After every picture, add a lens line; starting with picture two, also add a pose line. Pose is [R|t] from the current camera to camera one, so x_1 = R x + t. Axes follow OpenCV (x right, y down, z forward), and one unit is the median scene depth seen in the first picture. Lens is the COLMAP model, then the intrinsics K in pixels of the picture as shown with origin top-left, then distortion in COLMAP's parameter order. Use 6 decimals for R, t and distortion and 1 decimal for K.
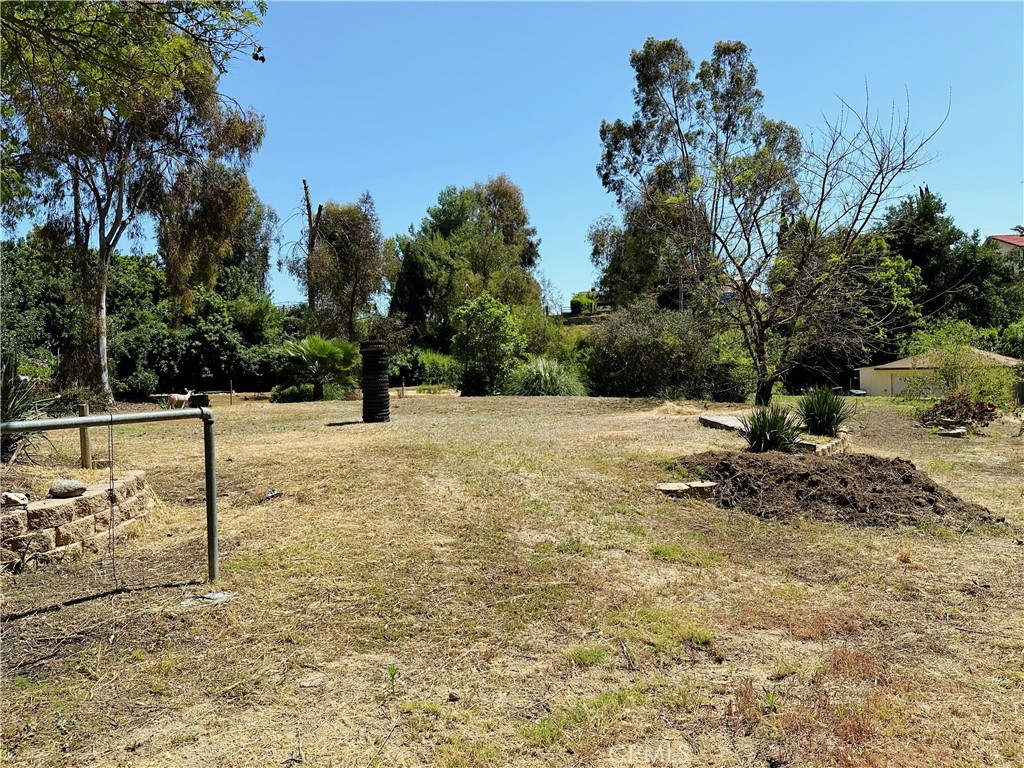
lens RADIAL K [[736.3, 0, 506.4], [0, 736.3, 387.9], [0, 0, 1]] dist [0.030346, -0.010704]
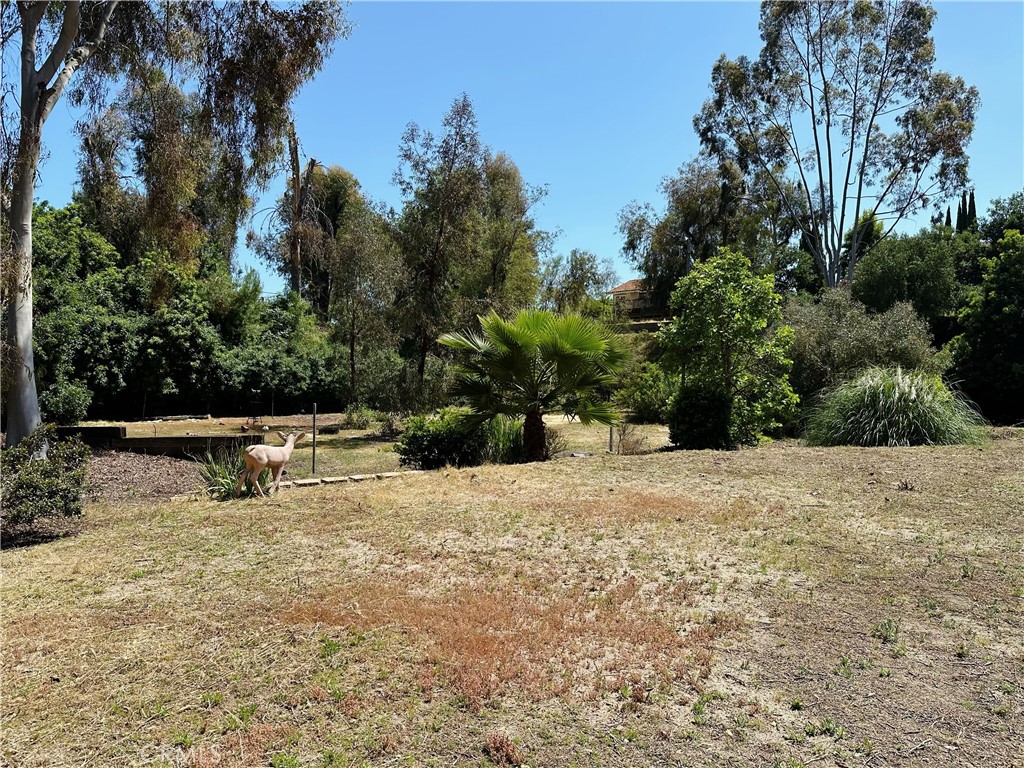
lens RADIAL K [[736.3, 0, 504.7], [0, 736.3, 386.5], [0, 0, 1]] dist [0.030346, -0.010704]
pose [[0.992132, 0.012970, 0.124519, -0.197484], [-0.009946, 0.999641, -0.024870, -0.007766], [-0.124797, 0.023436, 0.991906, 0.332435]]
